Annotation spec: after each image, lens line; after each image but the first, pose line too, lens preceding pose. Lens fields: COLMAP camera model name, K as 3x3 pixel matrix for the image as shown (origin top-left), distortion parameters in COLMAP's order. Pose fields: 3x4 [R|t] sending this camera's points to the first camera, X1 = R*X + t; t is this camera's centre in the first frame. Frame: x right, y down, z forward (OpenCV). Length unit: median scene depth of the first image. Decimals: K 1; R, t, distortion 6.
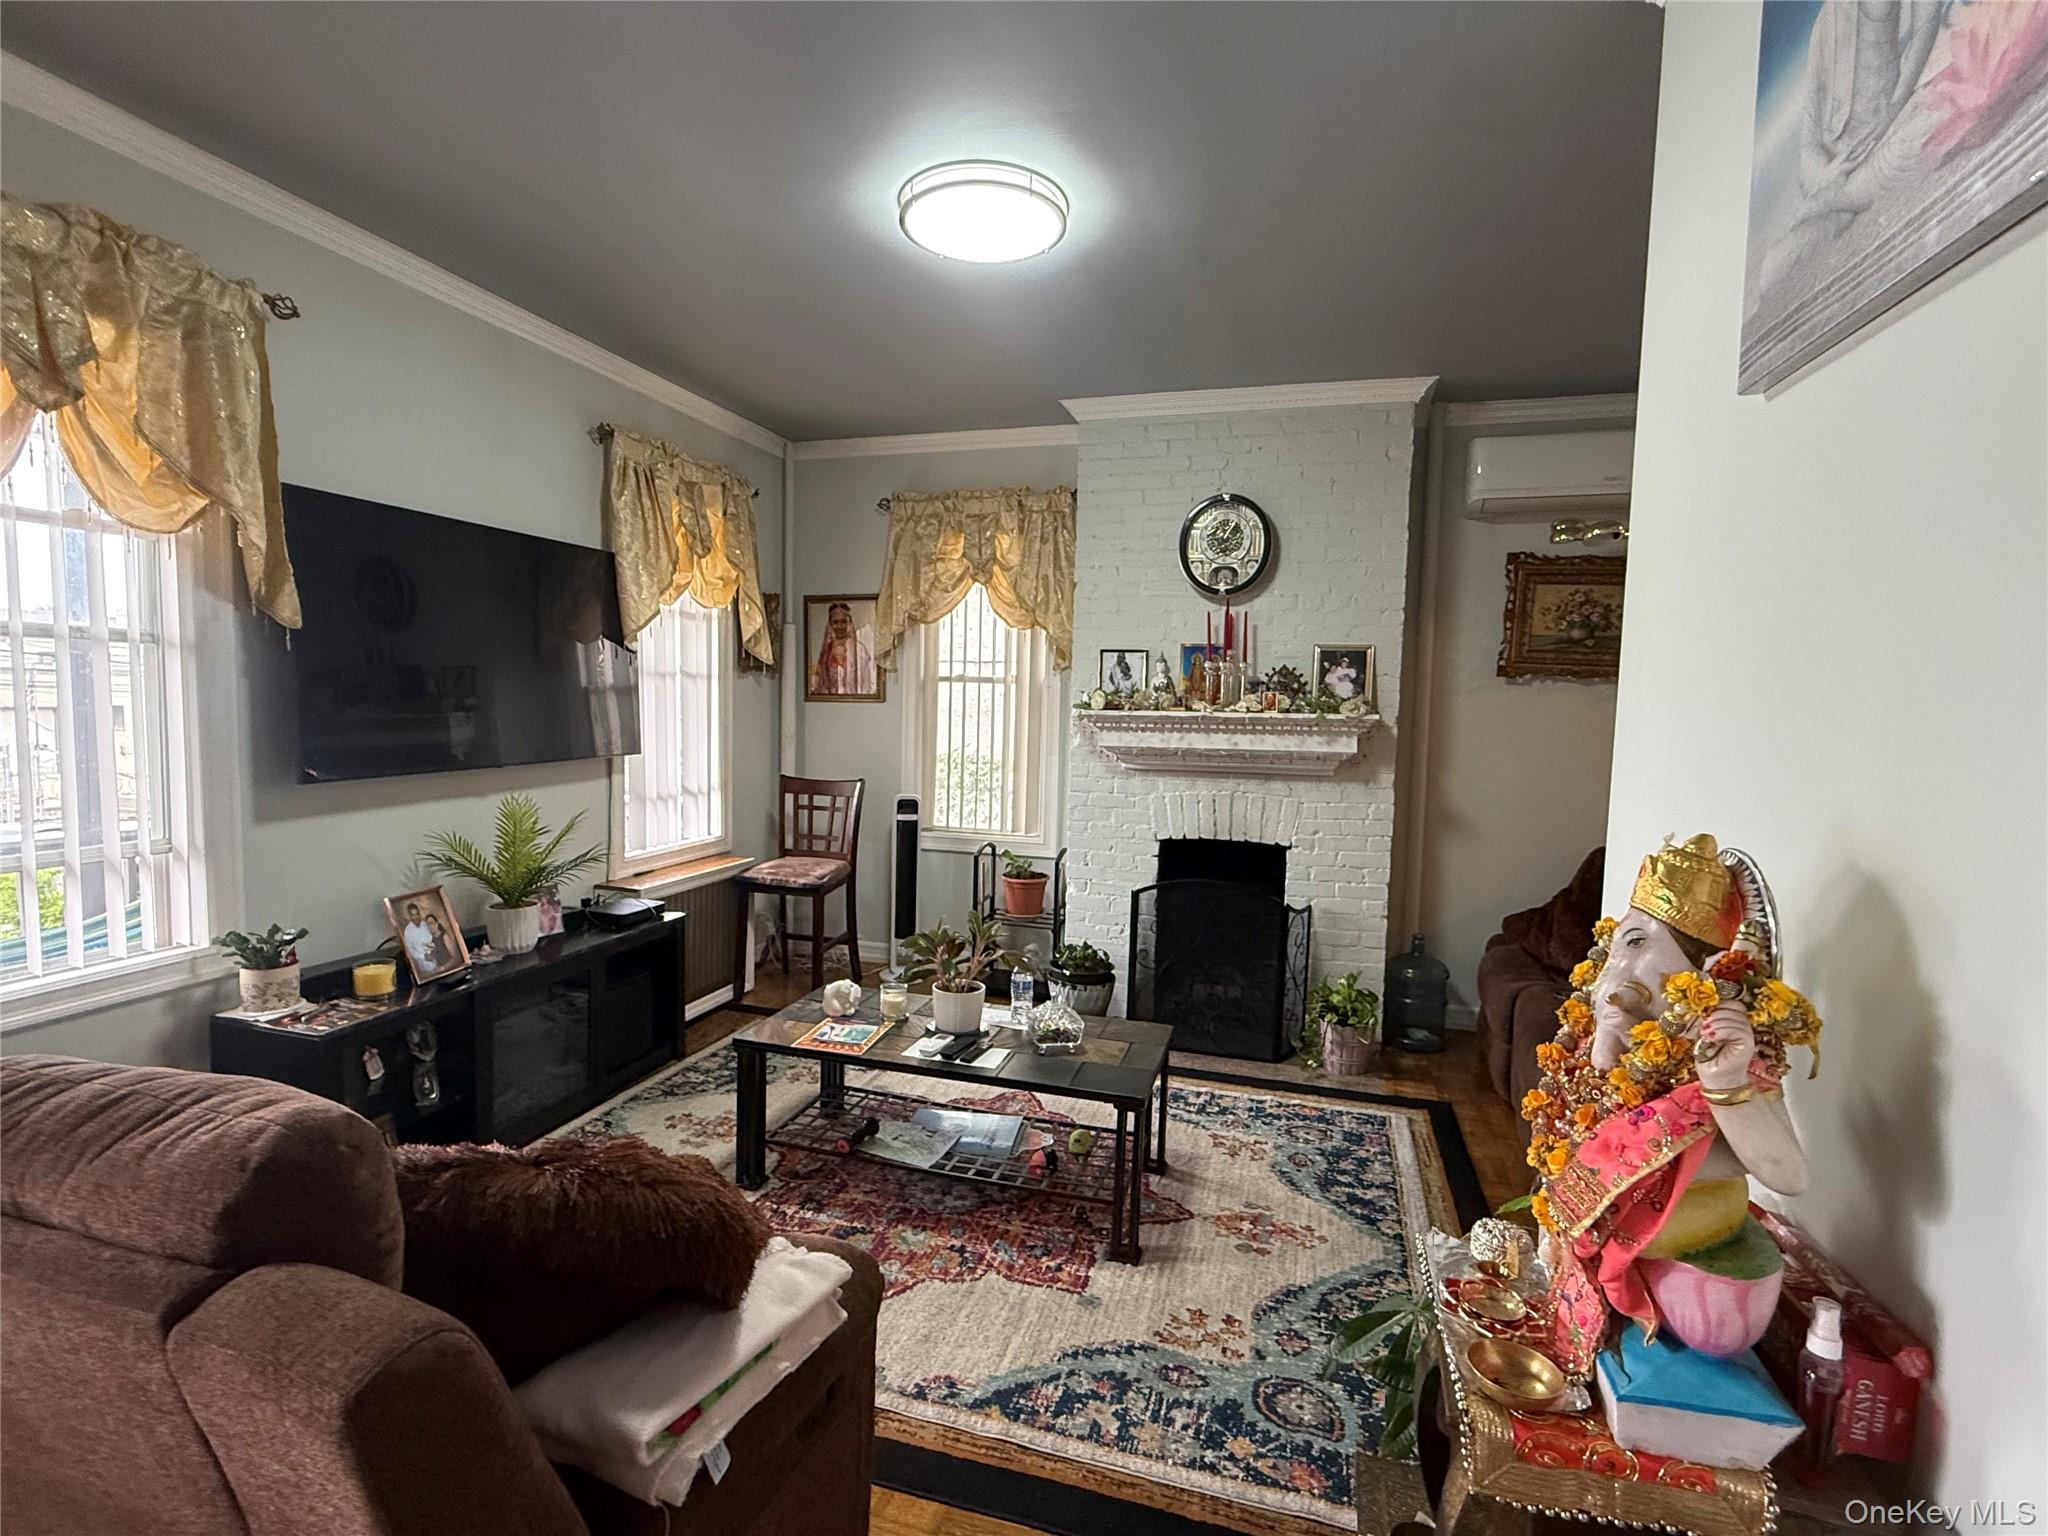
lens RADIAL K [[964.5, 0, 1024.9], [0, 964.5, 768.2], [0, 0, 1]] dist [0.000467, -0.000001]
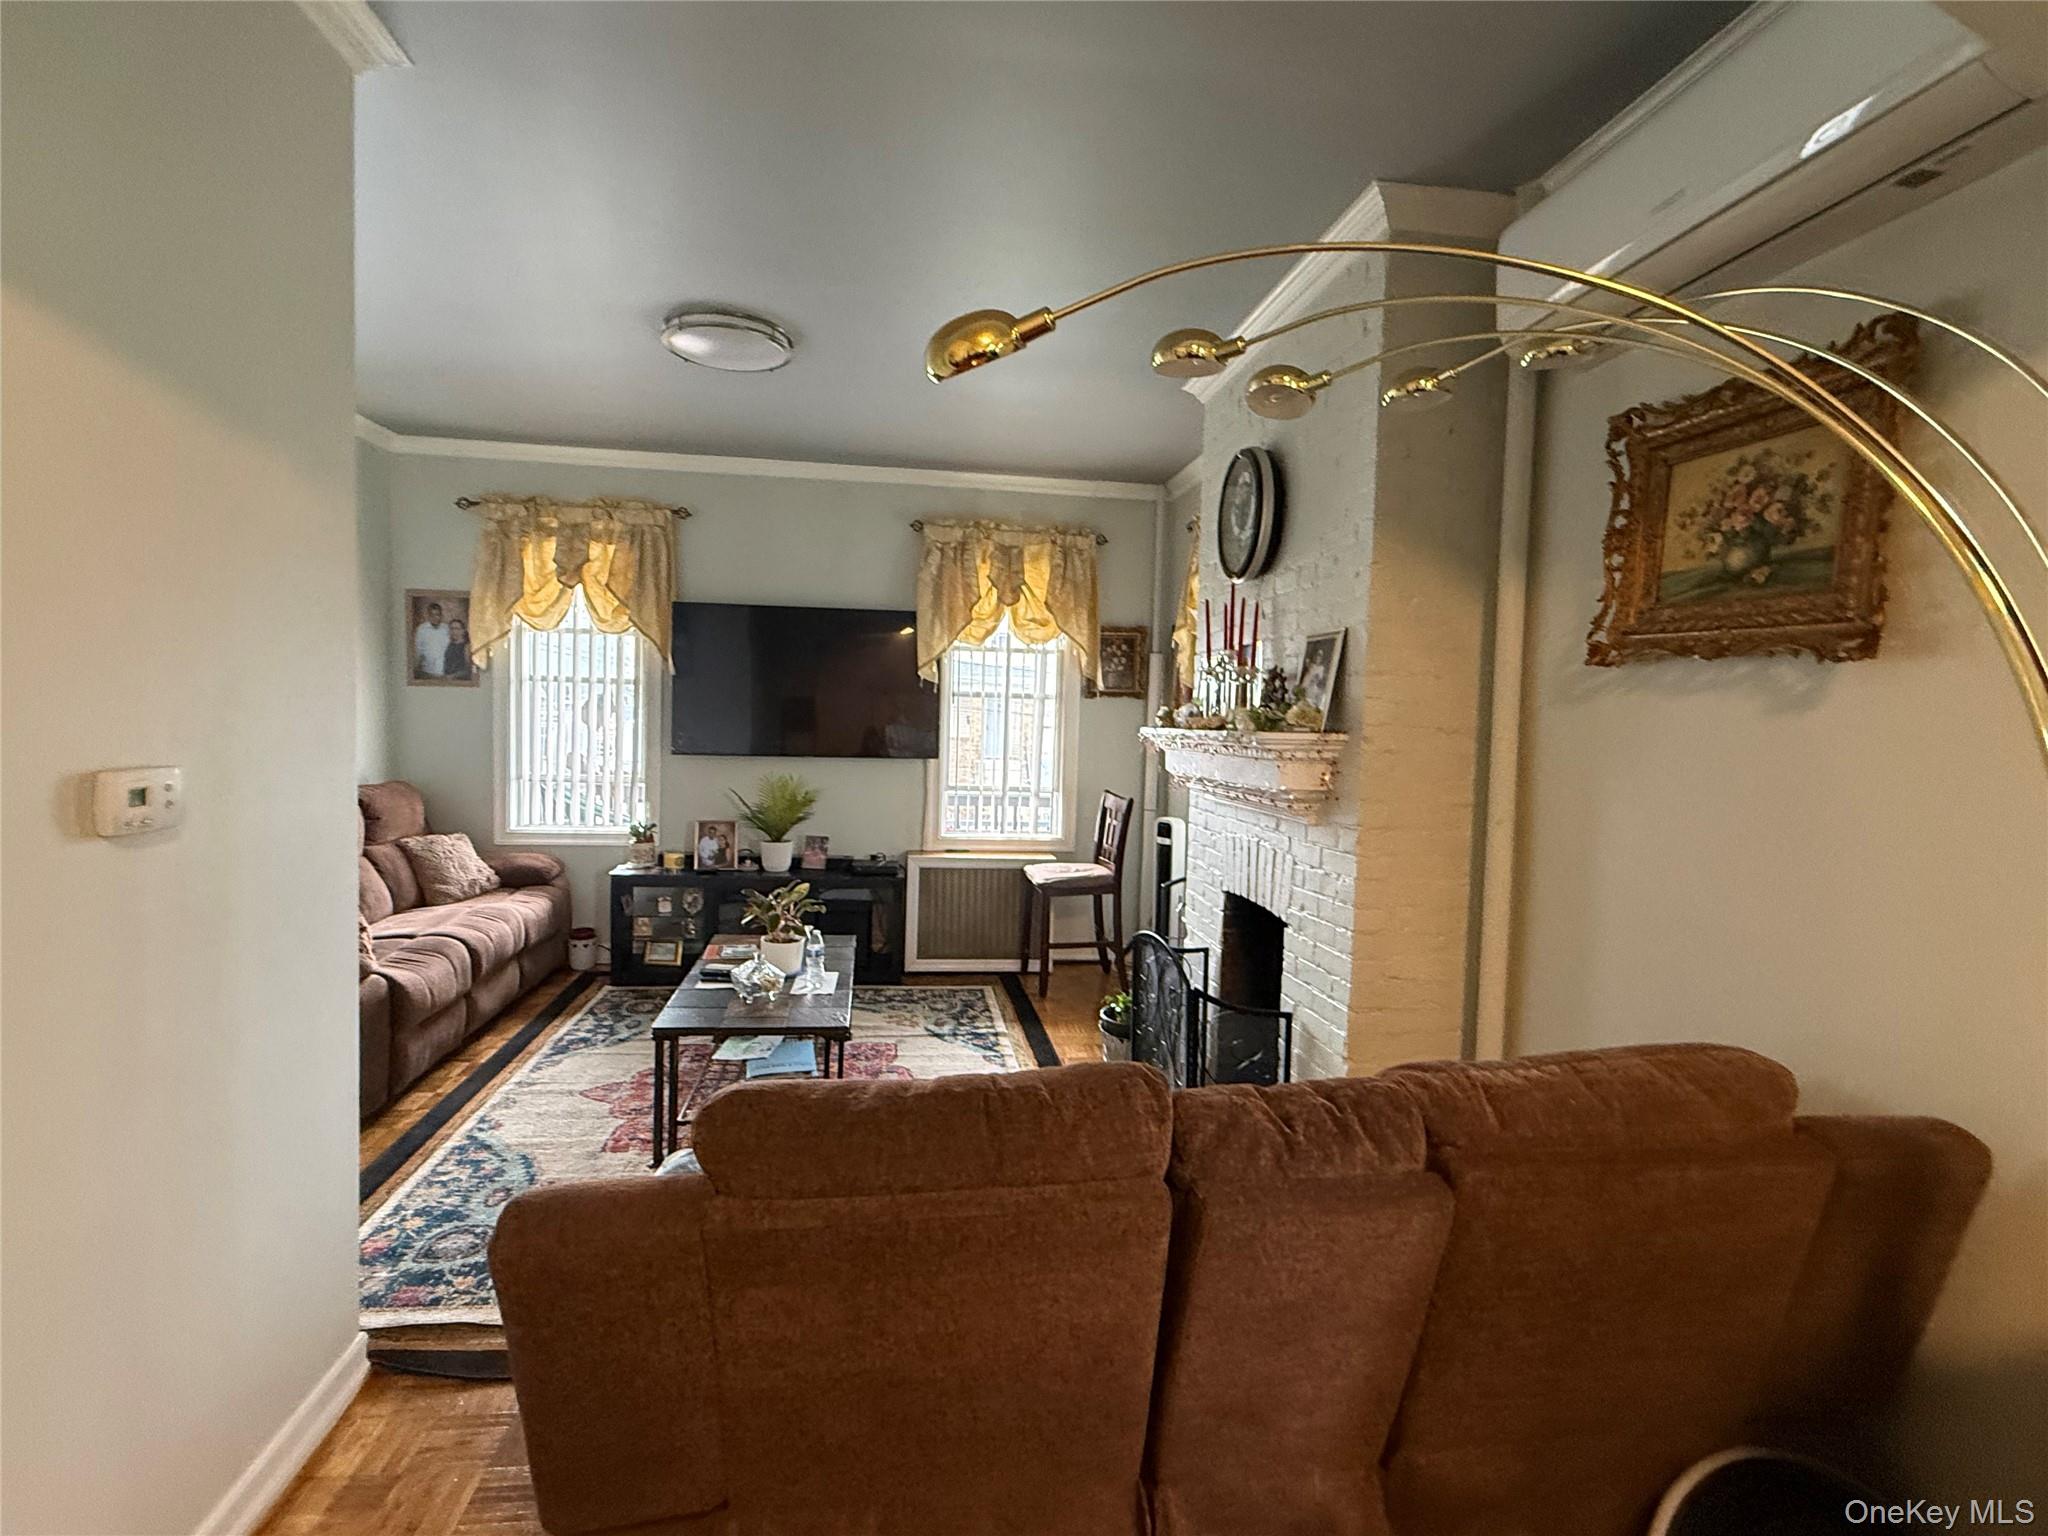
lens RADIAL K [[964.5, 0, 1018.2], [0, 964.5, 765.2], [0, 0, 1]] dist [0.000467, -0.000001]
pose [[0.414662, 0.038503, -0.909161, 0.845149], [-0.088777, 0.996050, 0.001692, -0.017481], [0.905635, 0.080011, 0.416442, 0.533255]]
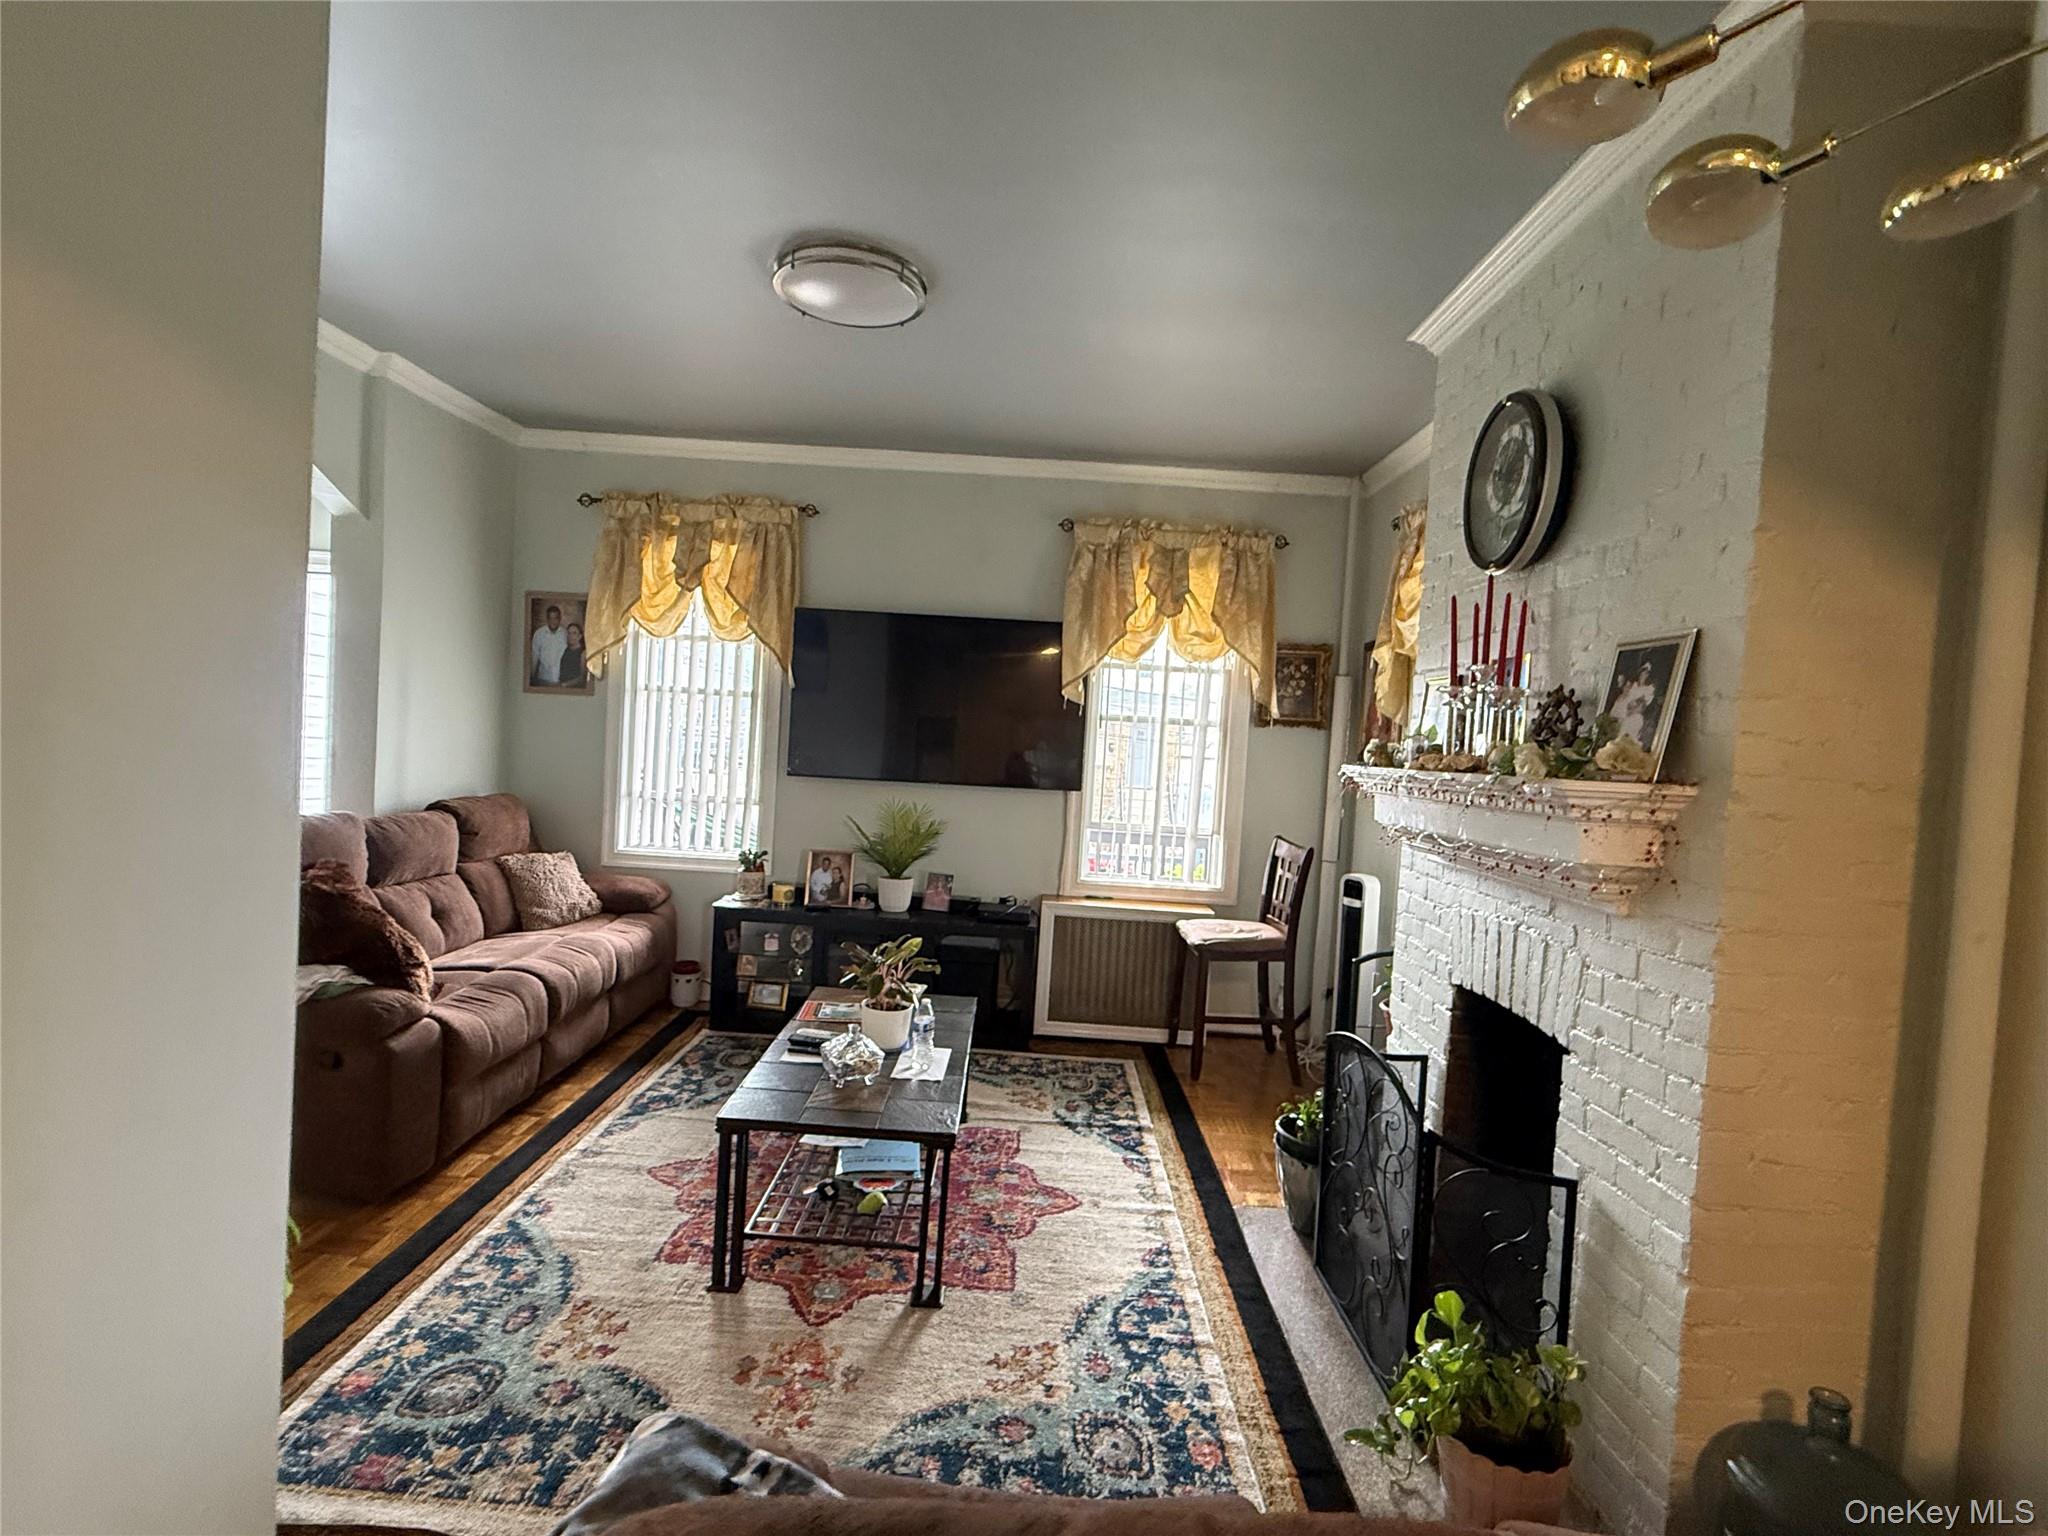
lens RADIAL K [[964.5, 0, 1019.3], [0, 964.5, 772.2], [0, 0, 1]] dist [0.000467, -0.000001]
pose [[0.279312, 0.031707, -0.959677, 0.682841], [-0.126173, 0.992000, -0.003948, -0.022988], [0.951875, 0.122187, 0.281078, 0.586835]]
